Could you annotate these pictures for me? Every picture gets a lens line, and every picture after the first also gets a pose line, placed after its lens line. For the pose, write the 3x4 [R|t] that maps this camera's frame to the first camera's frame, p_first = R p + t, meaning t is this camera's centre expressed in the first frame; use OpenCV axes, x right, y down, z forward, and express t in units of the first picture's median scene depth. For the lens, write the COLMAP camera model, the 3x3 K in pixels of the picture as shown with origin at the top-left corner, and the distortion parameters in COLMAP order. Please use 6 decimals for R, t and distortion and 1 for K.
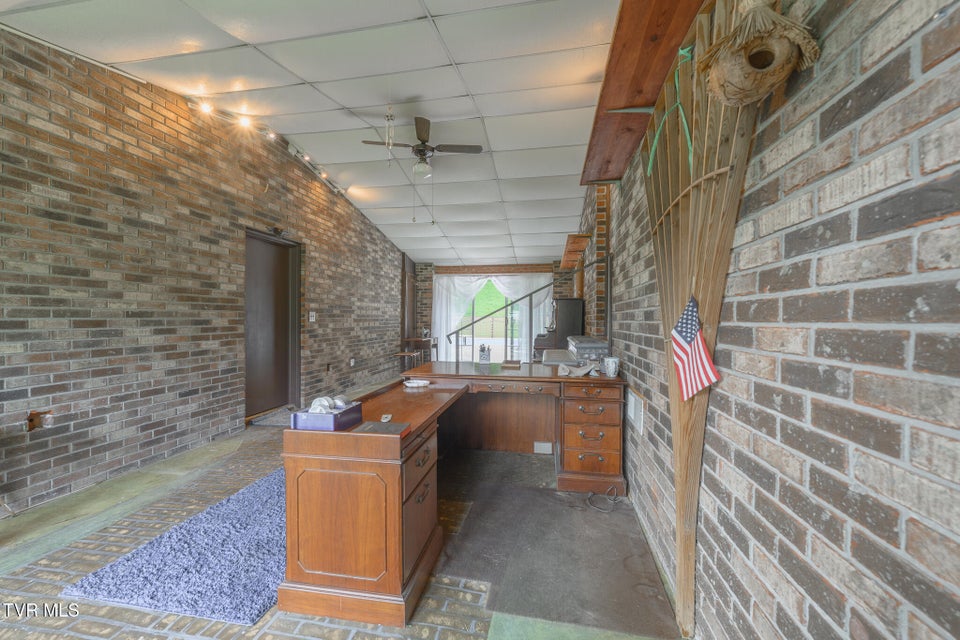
lens RADIAL K [[381.5, 0, 481.6], [0, 381.5, 320.3], [0, 0, 1]] dist [-0.001478, 0.000433]
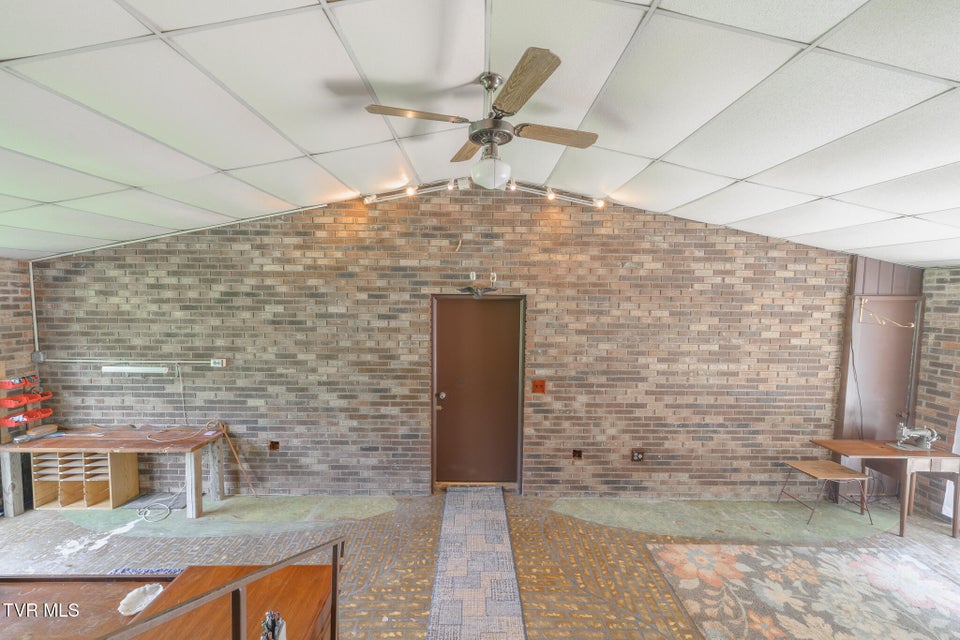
lens RADIAL K [[381.5, 0, 483.2], [0, 381.5, 322.2], [0, 0, 1]] dist [-0.001478, 0.000433]
pose [[0.184502, 0.065854, -0.980623, 0.428863], [-0.017238, 0.997816, 0.063765, -0.280165], [0.982681, 0.005139, 0.185234, 1.111655]]
